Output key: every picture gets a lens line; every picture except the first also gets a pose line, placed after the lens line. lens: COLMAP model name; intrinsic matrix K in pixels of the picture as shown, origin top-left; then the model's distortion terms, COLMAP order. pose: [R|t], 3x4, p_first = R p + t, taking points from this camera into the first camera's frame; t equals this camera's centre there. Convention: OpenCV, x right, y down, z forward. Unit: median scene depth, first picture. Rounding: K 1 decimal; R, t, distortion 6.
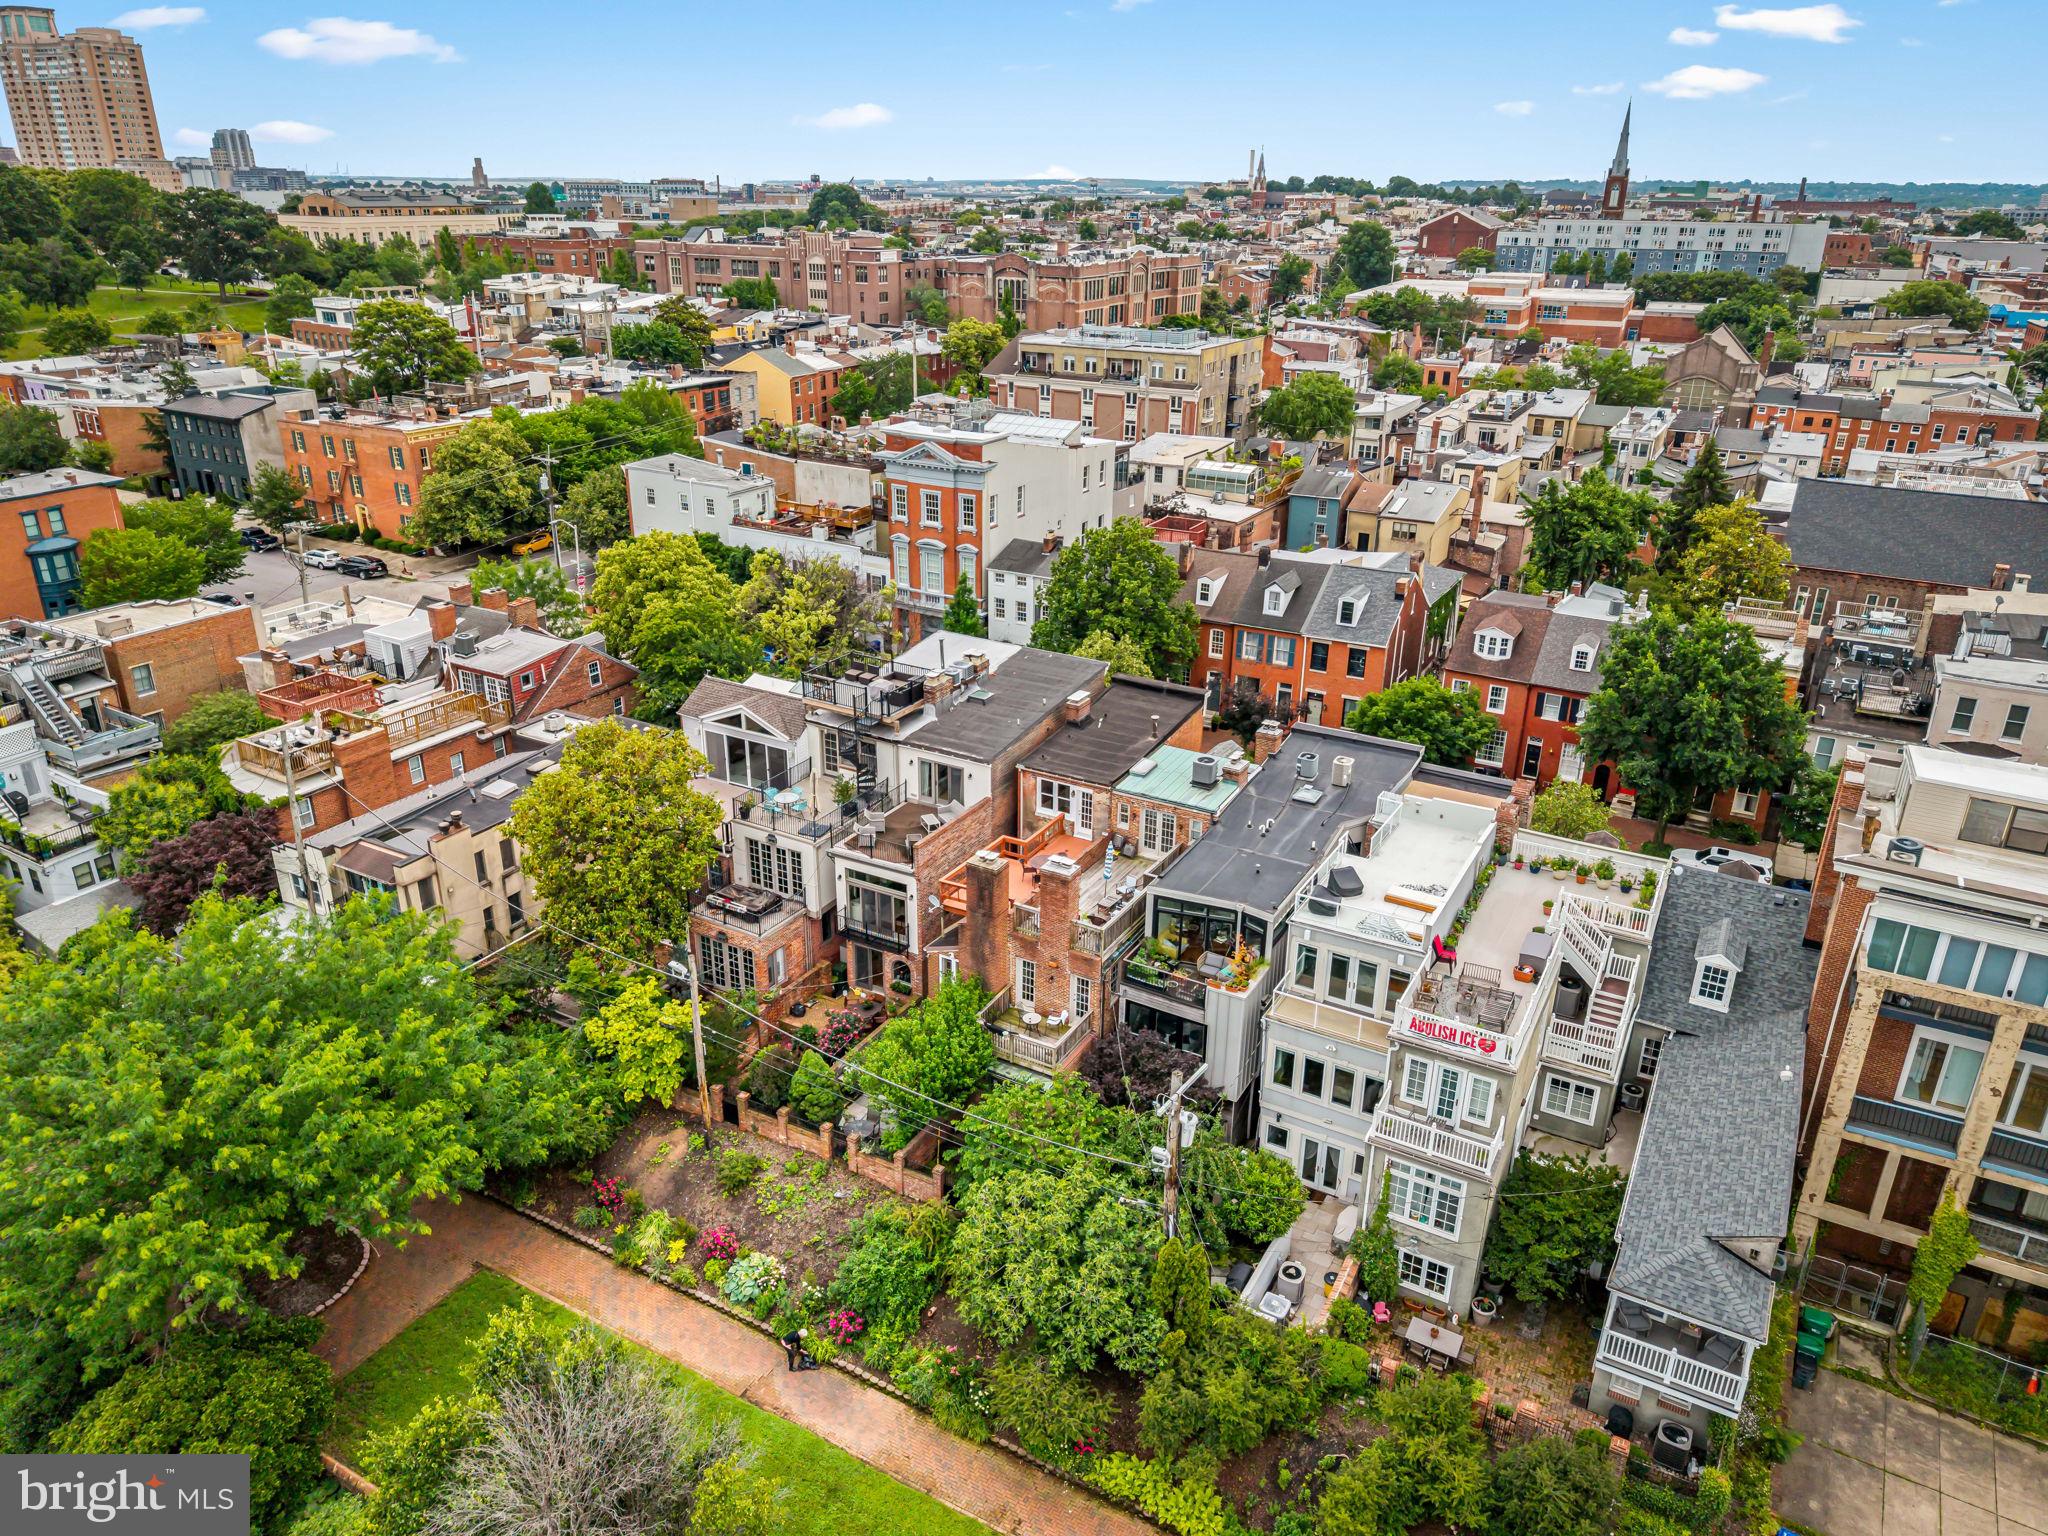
lens RADIAL K [[1375.9, 0, 991.1], [0, 1375.9, 766.7], [0, 0, 1]] dist [0.034496, -0.039823]
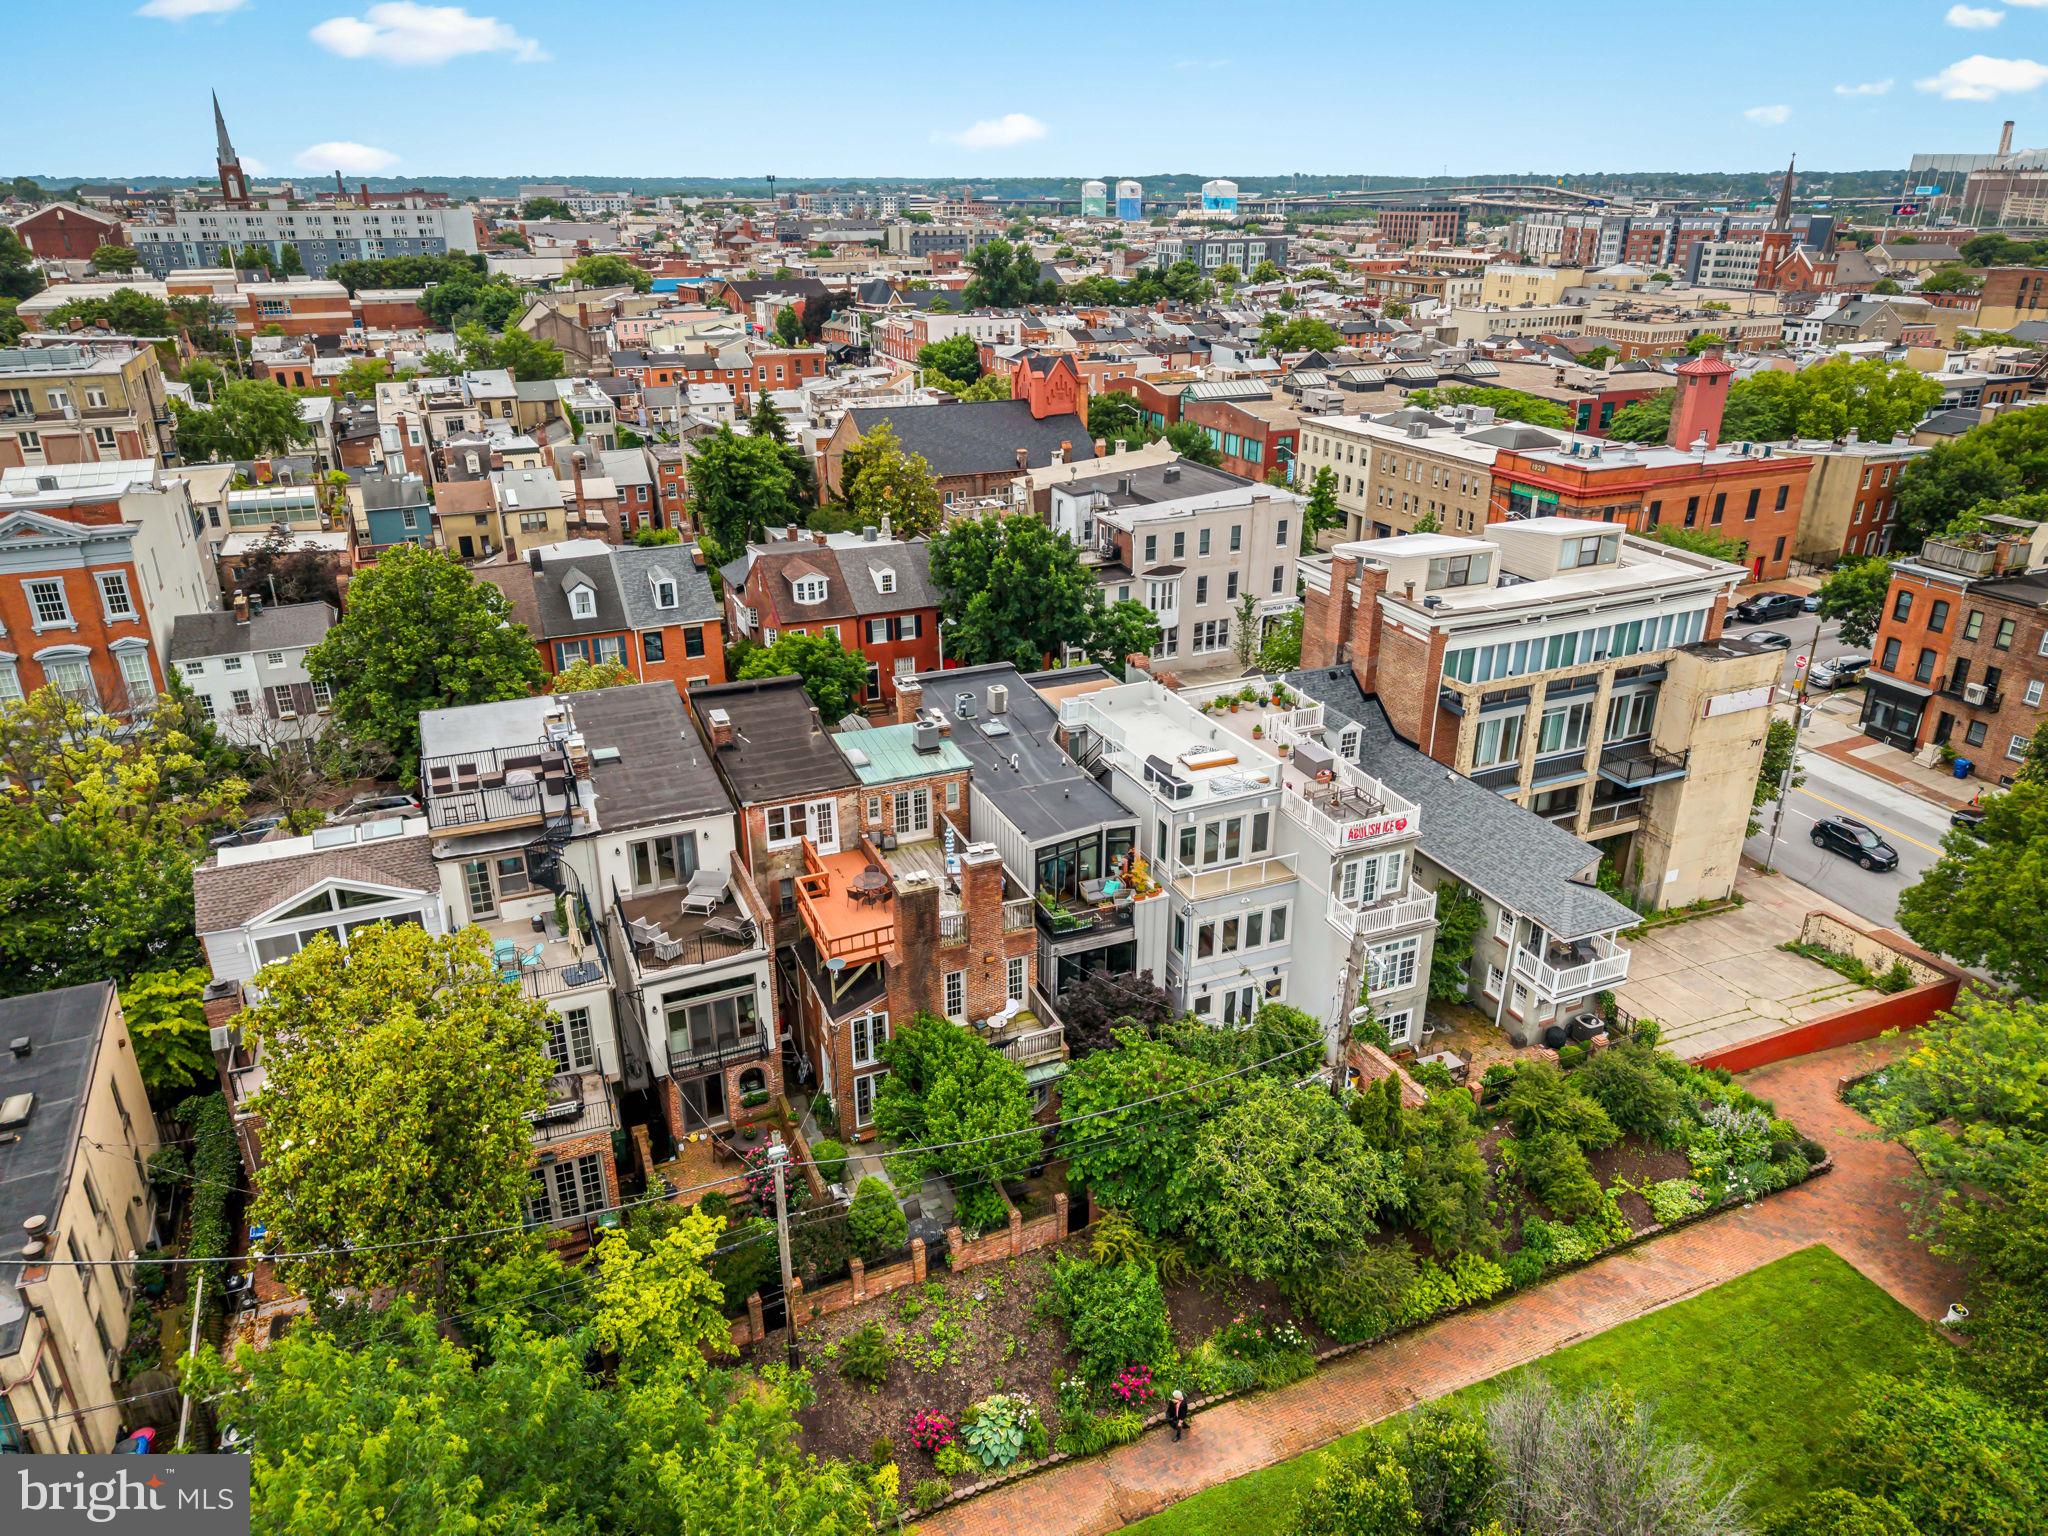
lens RADIAL K [[1375.9, 0, 1040.6], [0, 1375.9, 763.0], [0, 0, 1]] dist [0.034496, -0.039823]
pose [[0.584612, -0.320071, 0.745509, -0.473081], [0.319006, 0.935564, 0.151510, -0.089889], [-0.745965, 0.149247, 0.649046, 0.277635]]
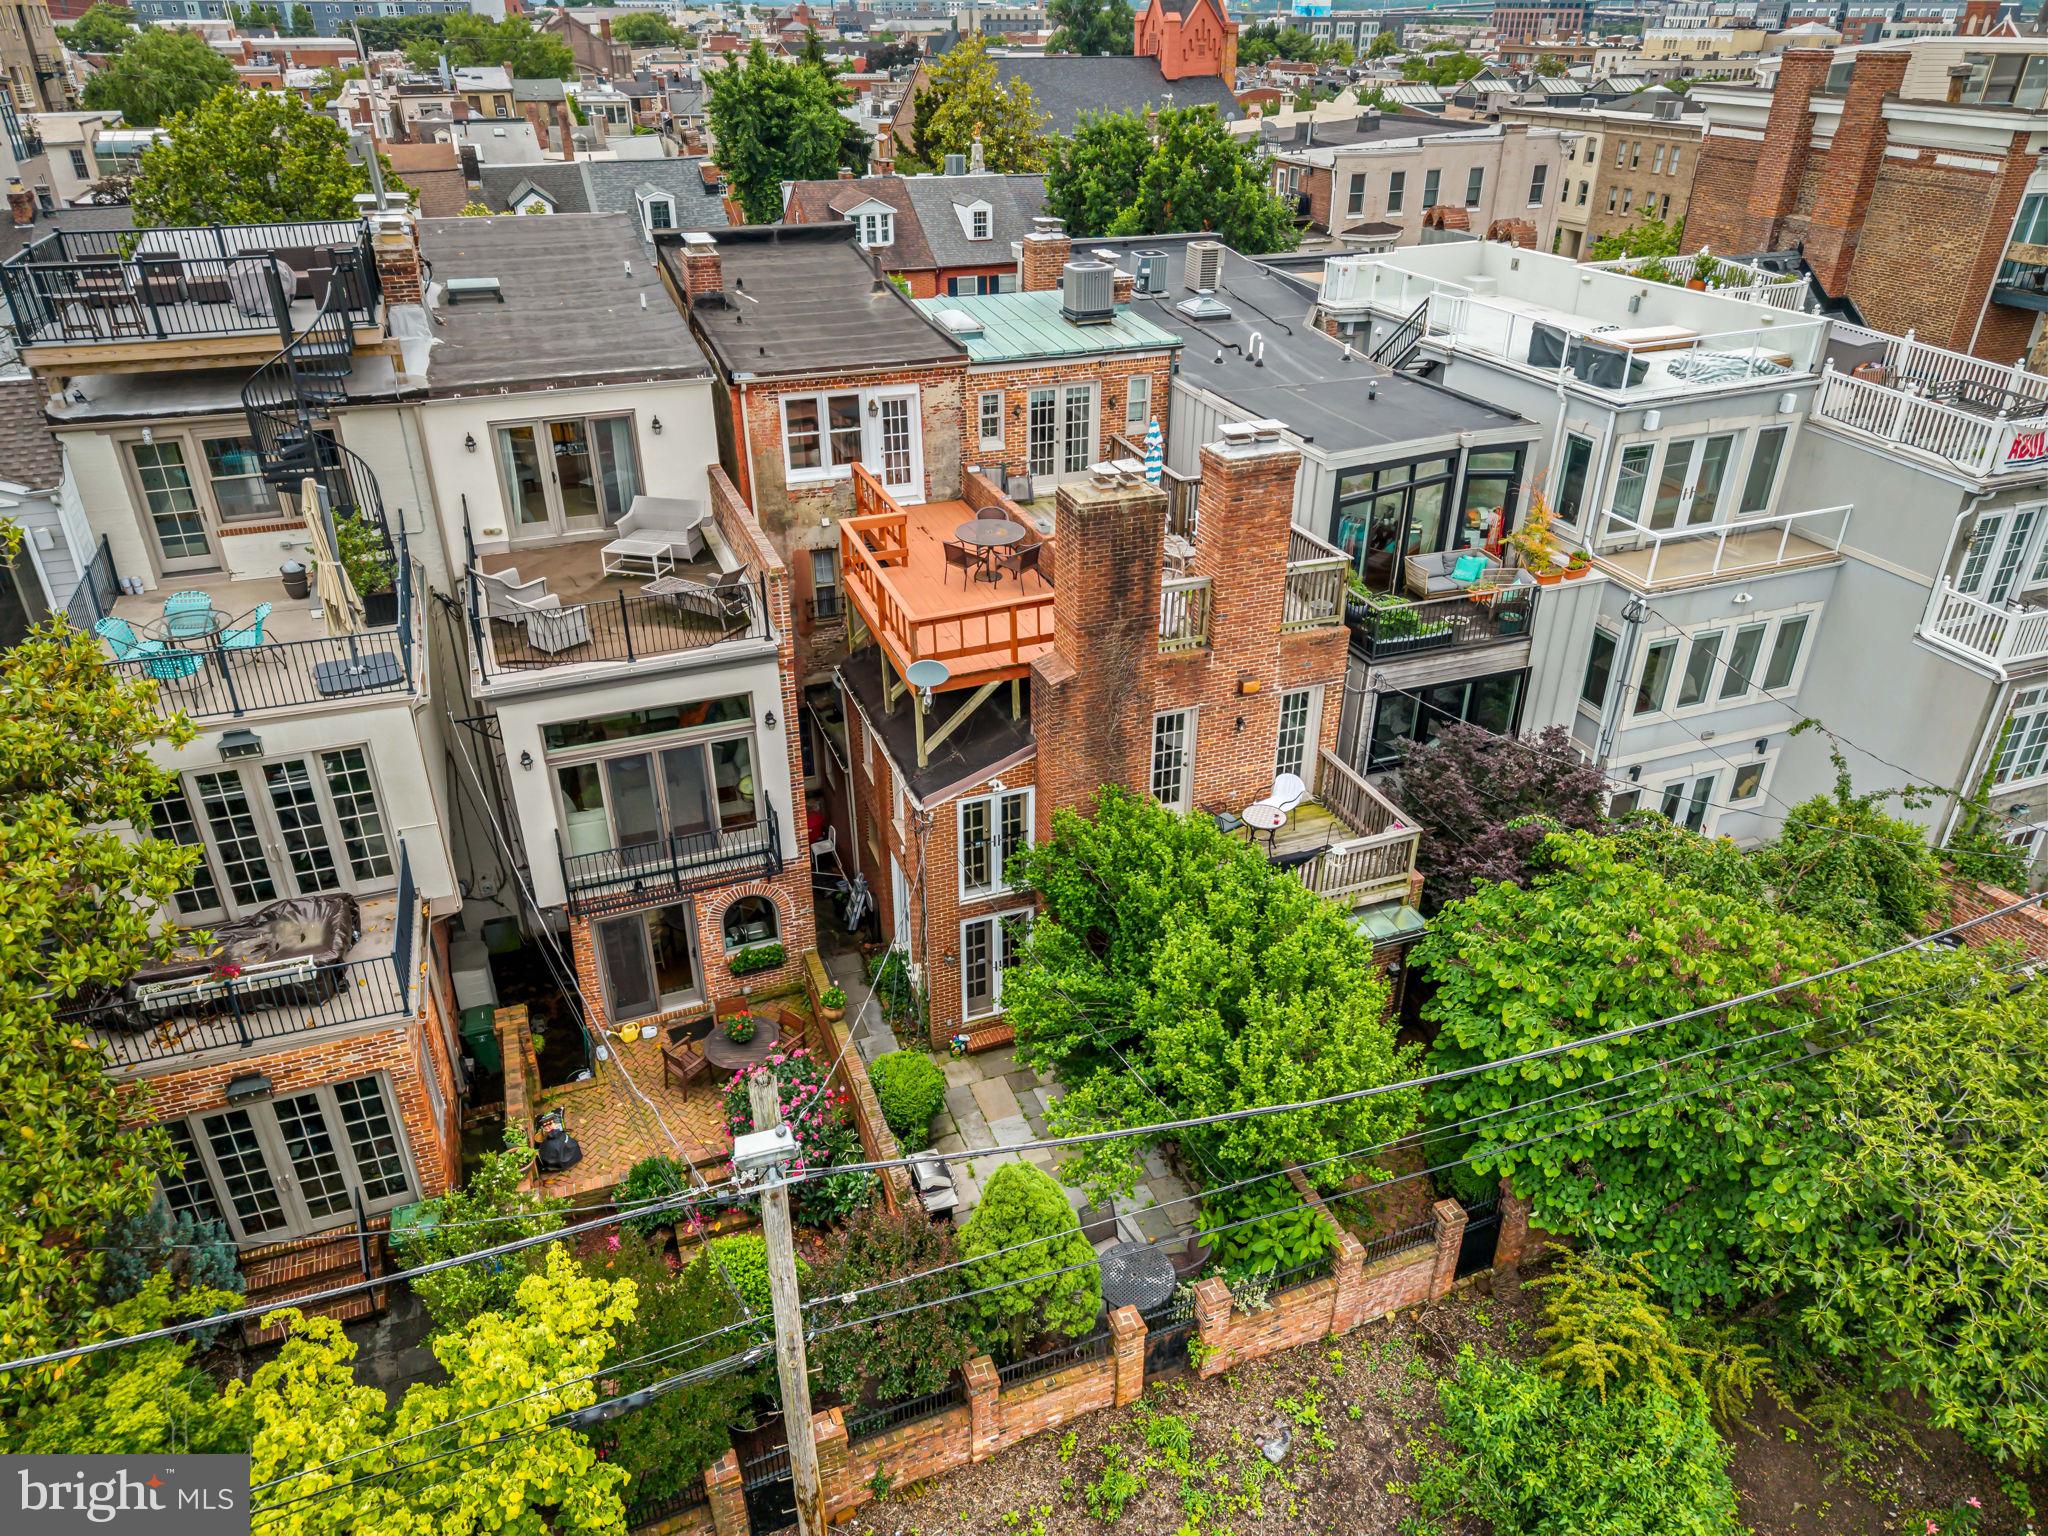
lens RADIAL K [[1375.9, 0, 1042.0], [0, 1375.9, 783.8], [0, 0, 1]] dist [0.034496, -0.039823]
pose [[0.620994, -0.389534, 0.680169, -0.245484], [0.304510, 0.919500, 0.248582, 0.035152], [-0.722246, 0.052750, 0.689621, 0.599848]]
